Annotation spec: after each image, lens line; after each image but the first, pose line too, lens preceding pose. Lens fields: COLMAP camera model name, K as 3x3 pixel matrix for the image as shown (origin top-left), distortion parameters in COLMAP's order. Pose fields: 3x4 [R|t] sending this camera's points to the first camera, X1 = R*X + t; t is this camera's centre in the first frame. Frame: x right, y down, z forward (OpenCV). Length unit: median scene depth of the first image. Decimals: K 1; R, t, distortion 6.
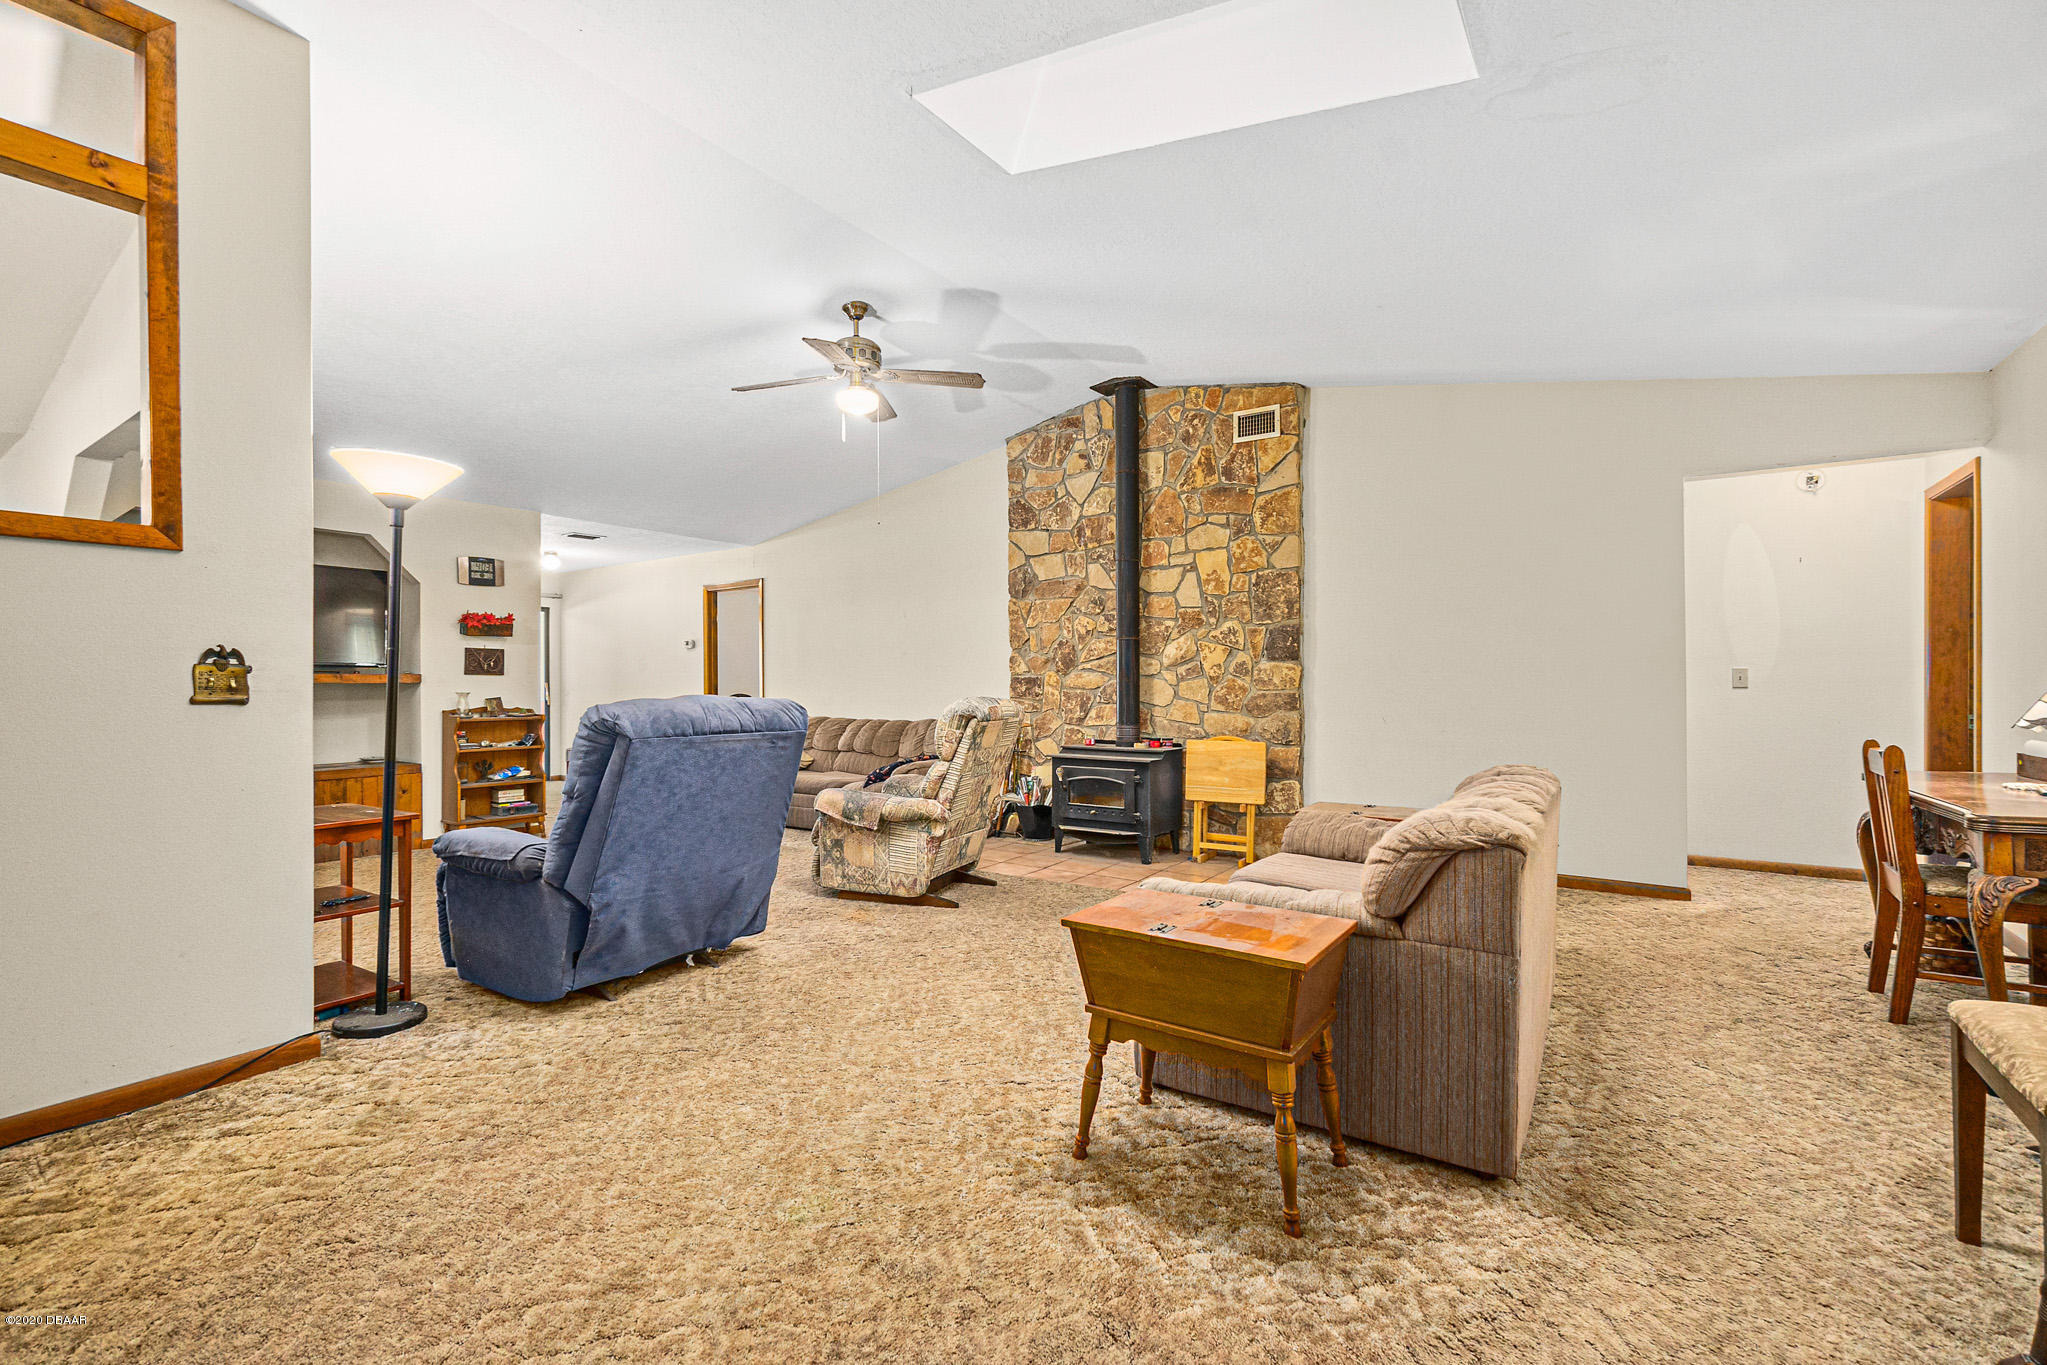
lens RADIAL K [[881.9, 0, 1017.7], [0, 881.9, 682.4], [0, 0, 1]] dist [-0.001728, 0.000064]
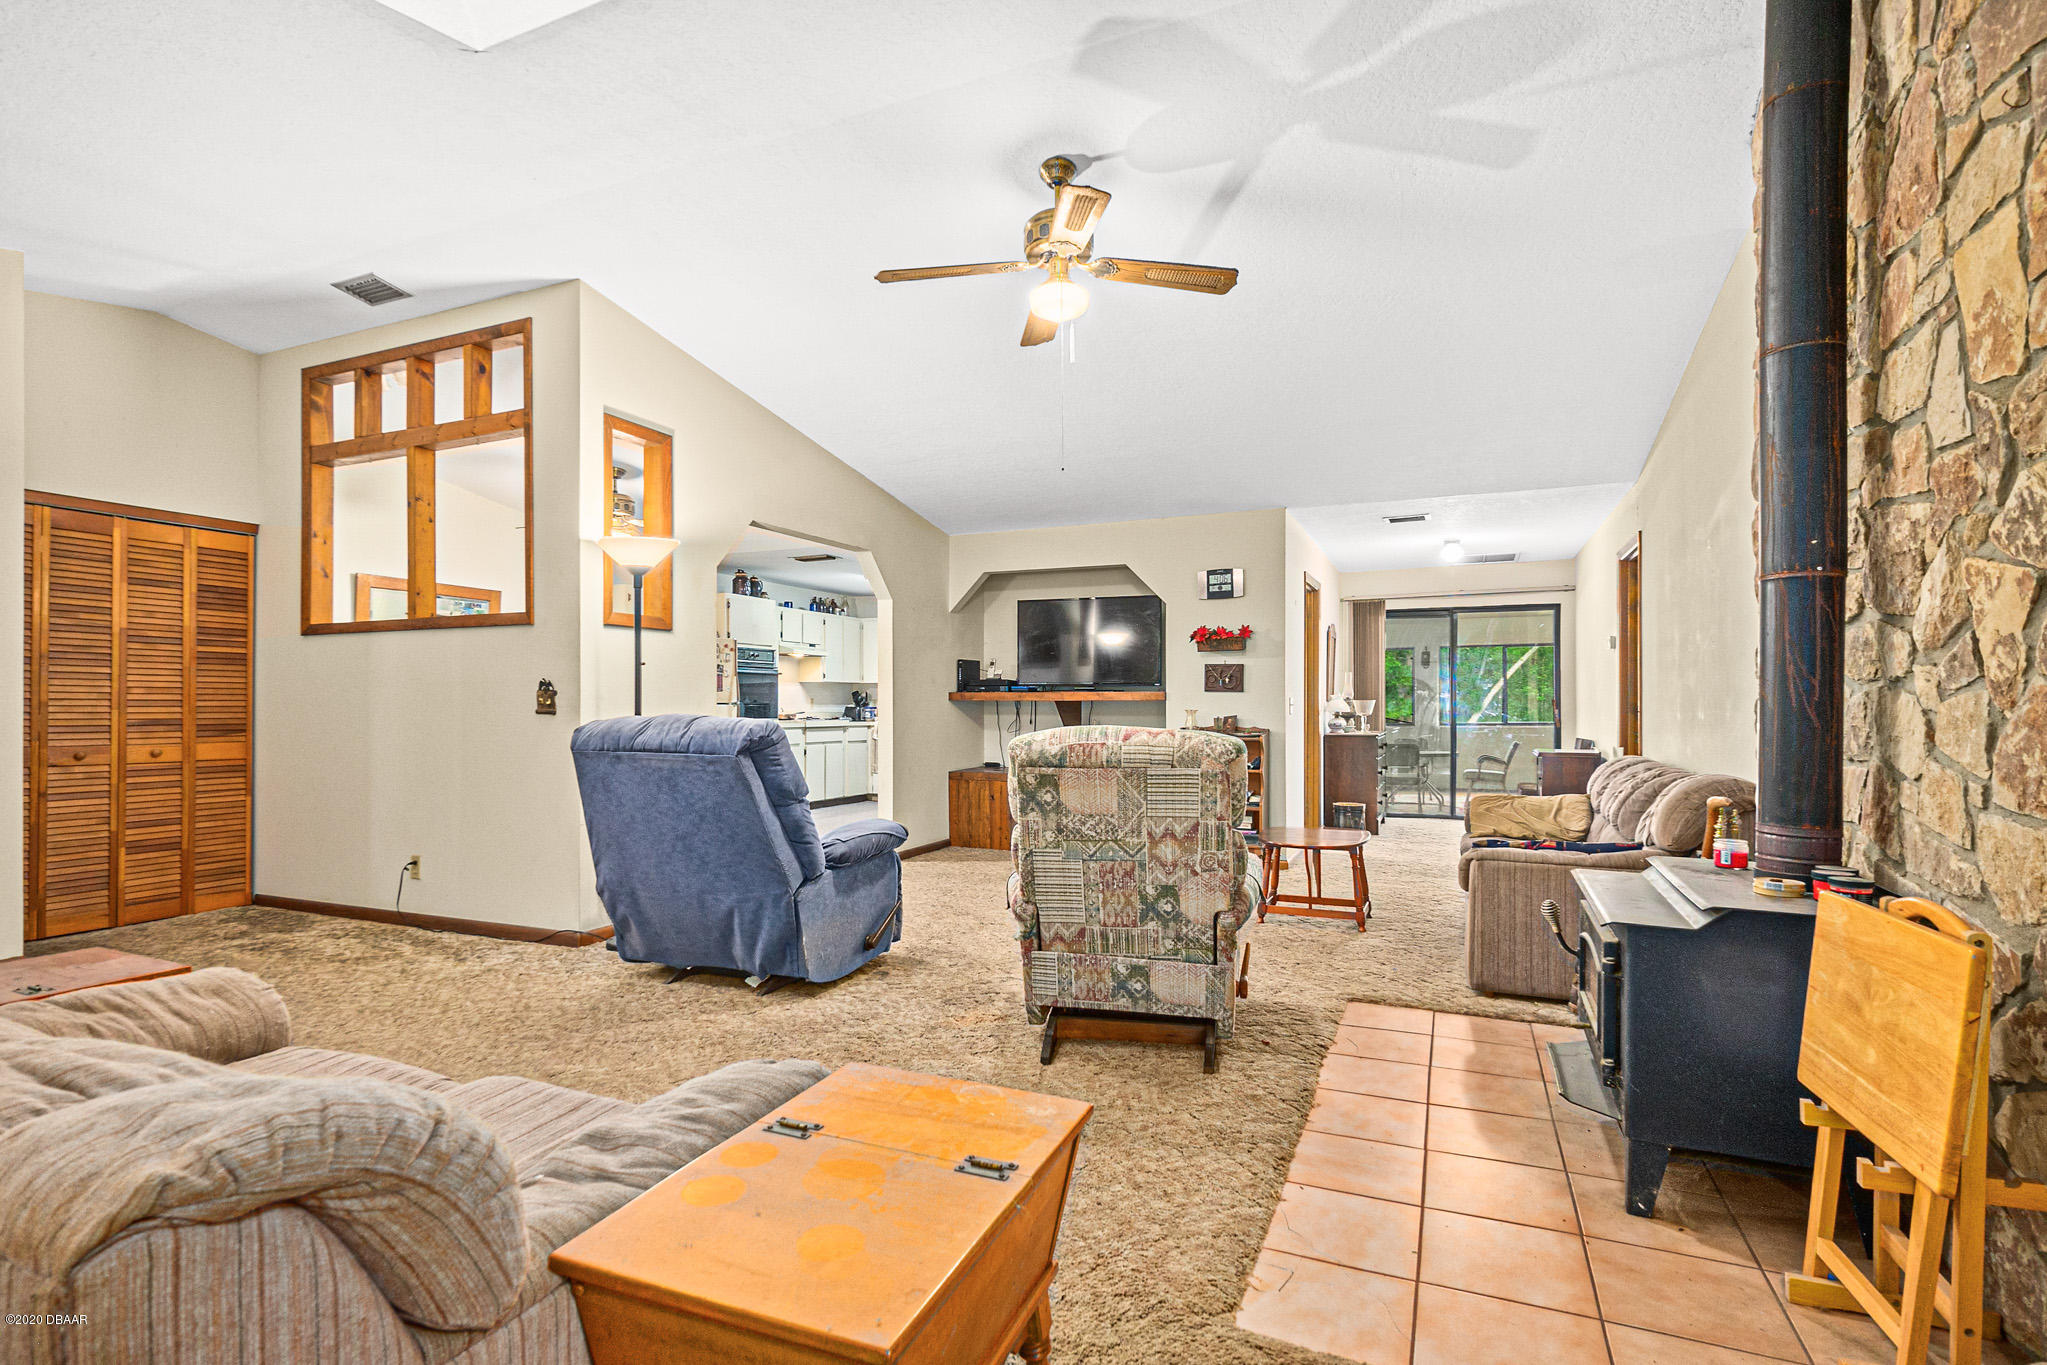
lens RADIAL K [[988.9, 0, 998.5], [0, 988.9, 708.5], [0, 0, 1]] dist [-0.013076, 0.000288]
pose [[0.184915, 0.009202, -0.982711, 0.415228], [0.002571, 0.999948, 0.009848, -0.001186], [0.982751, -0.004347, 0.184882, 0.572403]]
